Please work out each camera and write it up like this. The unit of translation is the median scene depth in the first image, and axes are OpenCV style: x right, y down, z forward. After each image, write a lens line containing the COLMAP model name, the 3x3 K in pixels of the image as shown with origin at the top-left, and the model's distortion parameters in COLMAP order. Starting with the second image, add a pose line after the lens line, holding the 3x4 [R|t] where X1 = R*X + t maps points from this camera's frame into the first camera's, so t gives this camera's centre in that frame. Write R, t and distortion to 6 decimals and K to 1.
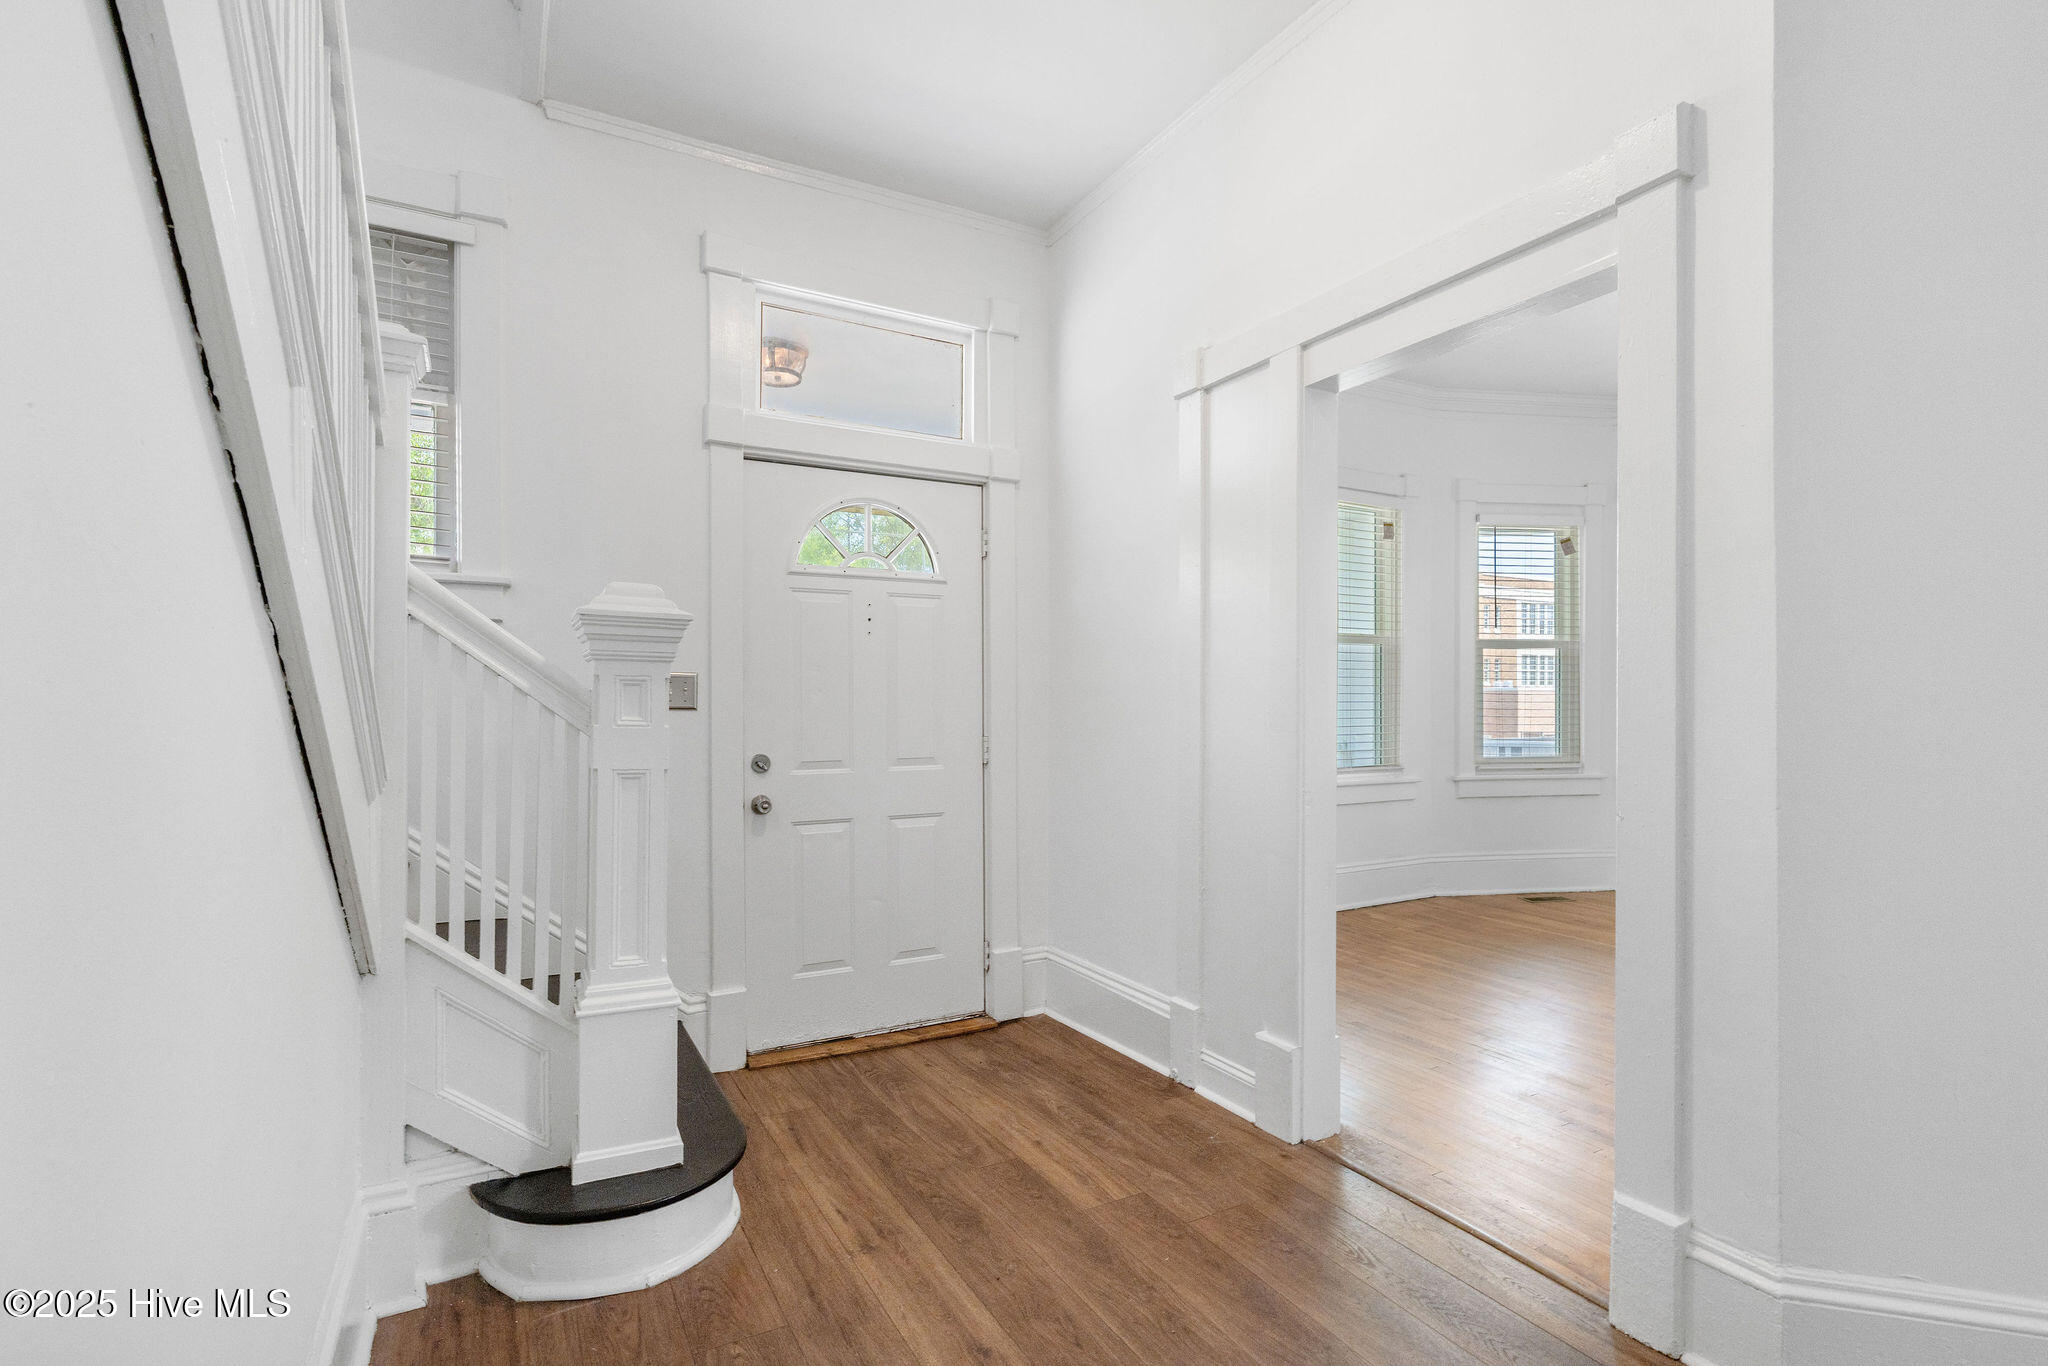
lens RADIAL K [[960.6, 0, 1018.0], [0, 960.6, 706.2], [0, 0, 1]] dist [-0.004224, -0.000132]
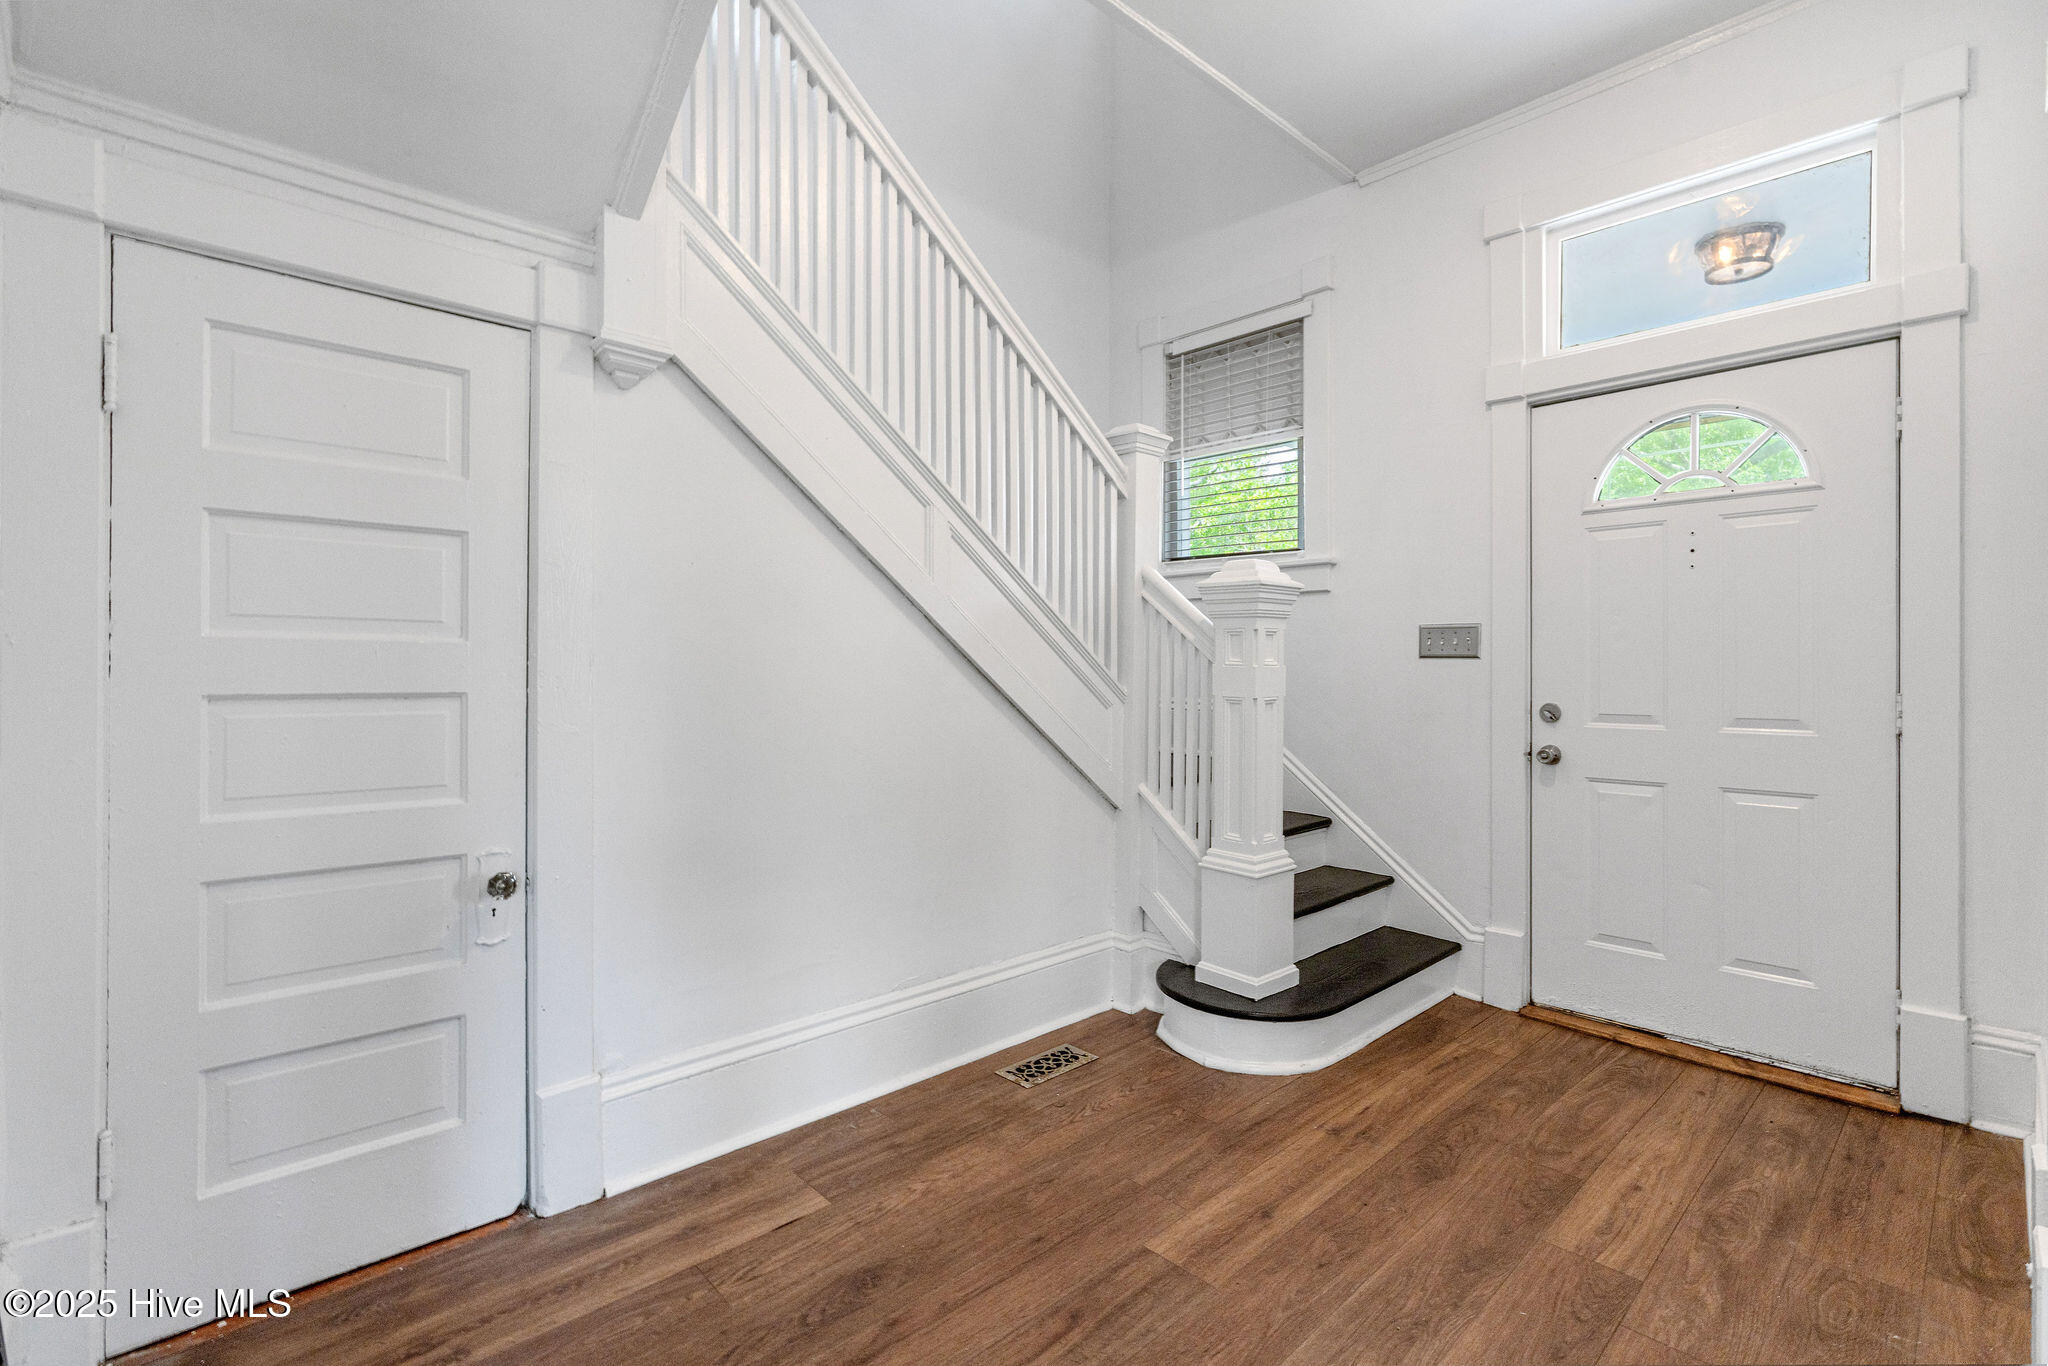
lens RADIAL K [[921.1, 0, 1015.6], [0, 921.1, 668.4], [0, 0, 1]] dist [-0.003622, 0.000231]
pose [[0.245696, 0.002485, -0.969344, 0.573505], [-0.005166, 0.999986, 0.001254, 0.018024], [0.969333, 0.004699, 0.245705, 0.271165]]
